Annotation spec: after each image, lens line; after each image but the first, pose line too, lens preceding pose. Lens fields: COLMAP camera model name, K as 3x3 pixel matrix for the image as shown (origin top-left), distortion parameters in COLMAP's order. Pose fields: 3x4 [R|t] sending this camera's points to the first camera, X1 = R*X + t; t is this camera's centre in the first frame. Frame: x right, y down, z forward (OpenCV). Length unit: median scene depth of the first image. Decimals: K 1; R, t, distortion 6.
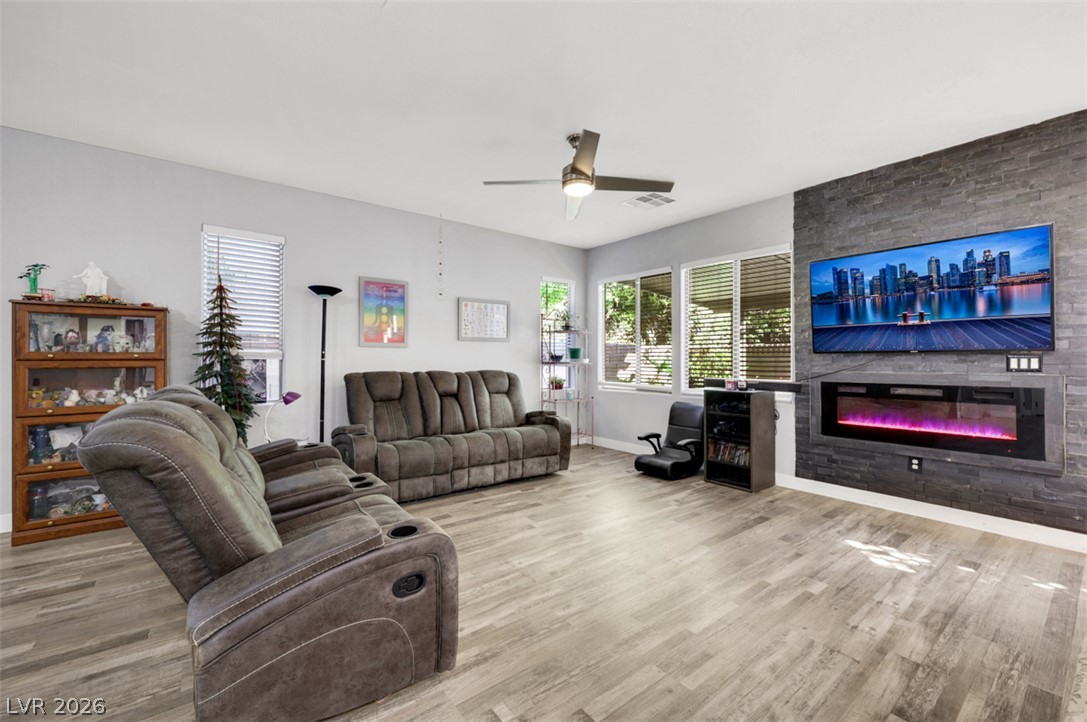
lens RADIAL K [[445.9, 0, 548.9], [0, 445.9, 362.3], [0, 0, 1]] dist [0.000448, 0.000307]
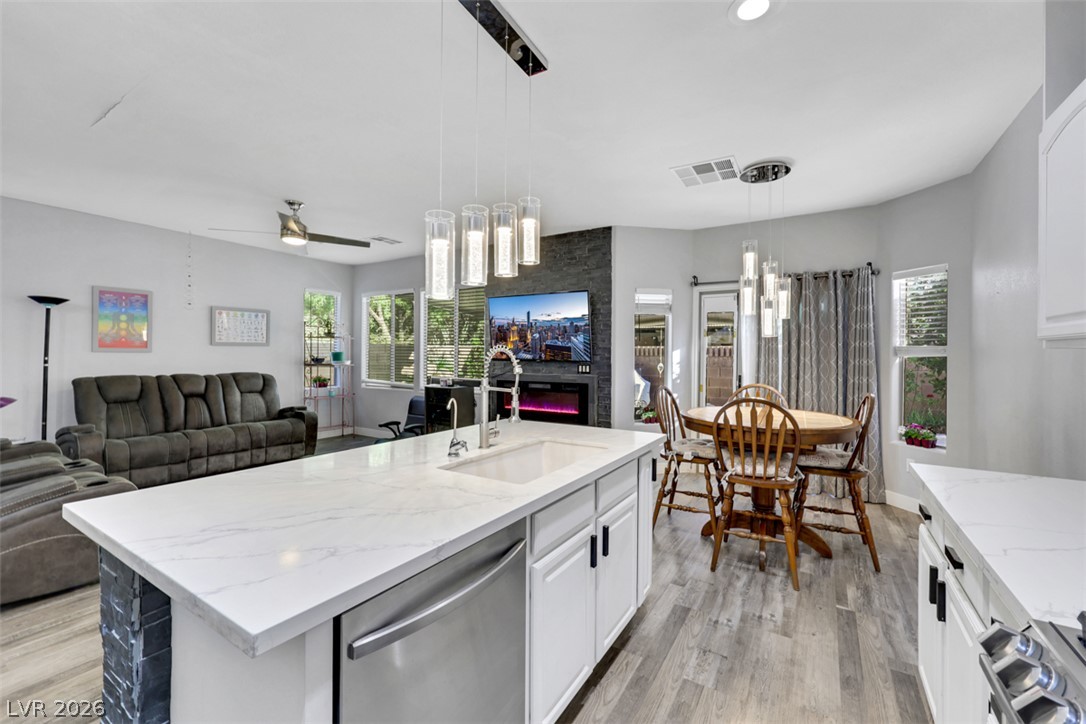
lens RADIAL K [[445.5, 0, 540.3], [0, 445.5, 356.6], [0, 0, 1]] dist [0.000448, 0.000307]
pose [[0.939708, 0.003378, 0.341962, 0.217391], [-0.004117, 0.999990, 0.001437, -0.031124], [-0.341954, -0.002759, 0.939713, -0.367269]]
